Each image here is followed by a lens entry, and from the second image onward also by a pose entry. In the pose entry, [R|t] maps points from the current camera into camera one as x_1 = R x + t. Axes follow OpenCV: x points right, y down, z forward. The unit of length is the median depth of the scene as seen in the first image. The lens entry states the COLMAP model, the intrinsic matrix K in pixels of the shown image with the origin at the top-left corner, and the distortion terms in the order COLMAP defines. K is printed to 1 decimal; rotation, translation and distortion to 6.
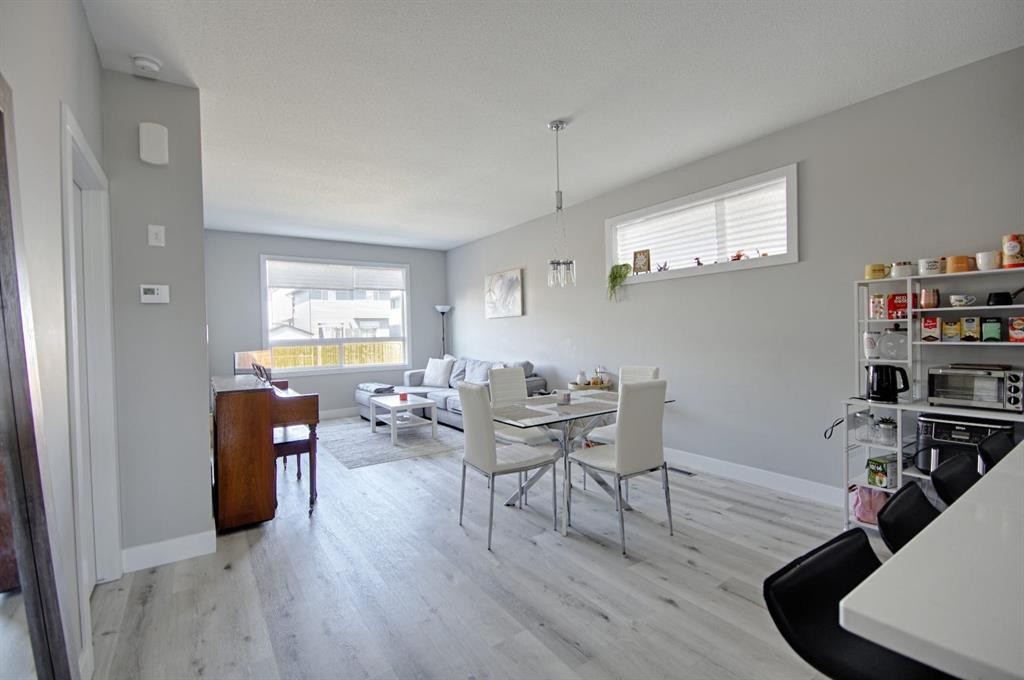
lens RADIAL K [[456.1, 0, 522.2], [0, 456.1, 337.8], [0, 0, 1]] dist [-0.002161, -0.002702]
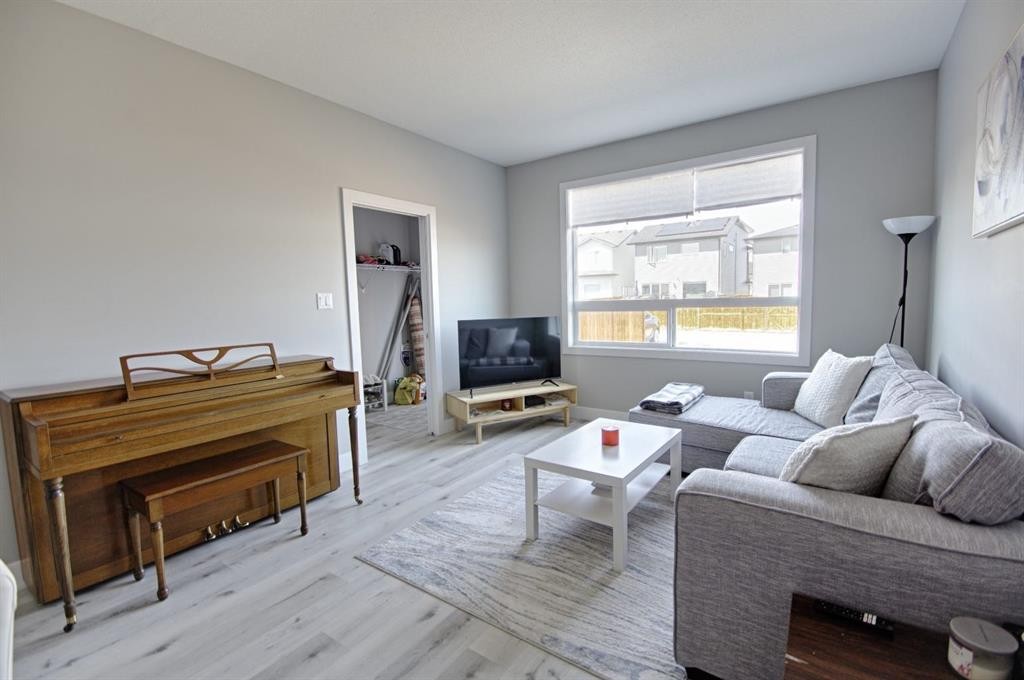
lens RADIAL K [[456.1, 0, 518.3], [0, 456.1, 337.2], [0, 0, 1]] dist [-0.002161, -0.002702]
pose [[0.342379, 0.089884, -0.935253, 0.097679], [0.005635, 0.995199, 0.097708, -0.010038], [0.939545, -0.038724, 0.340229, 0.636635]]
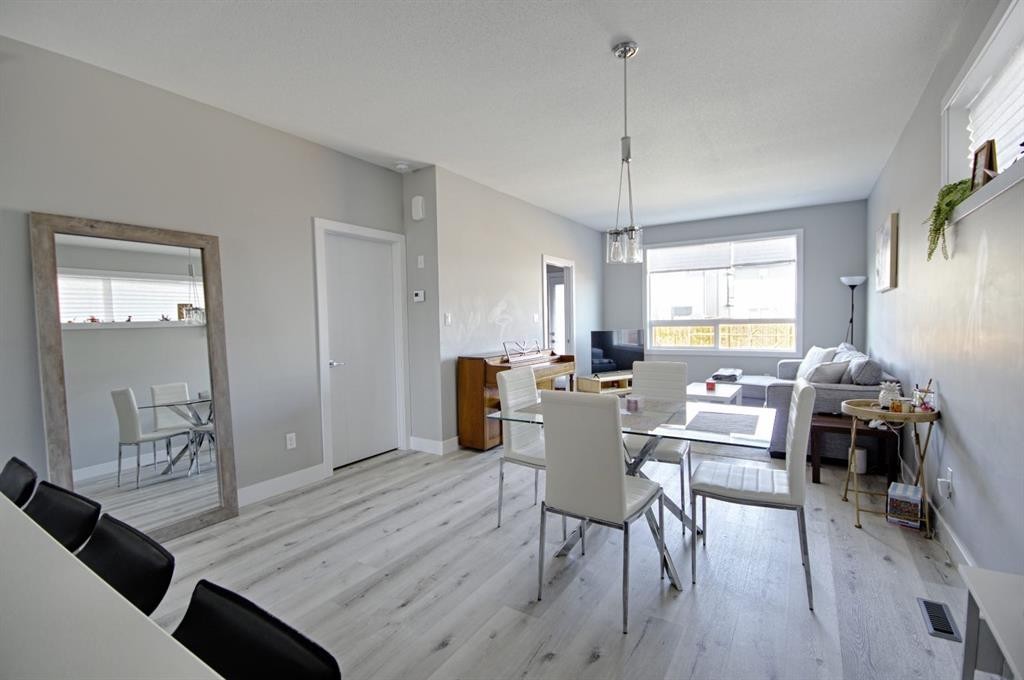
lens RADIAL K [[456.1, 0, 517.1], [0, 456.1, 339.0], [0, 0, 1]] dist [-0.002161, -0.002702]
pose [[0.381393, 0.052615, -0.922915, 0.349224], [-0.001612, 0.998415, 0.056253, -0.011541], [0.924412, -0.019966, 0.380873, 0.251315]]
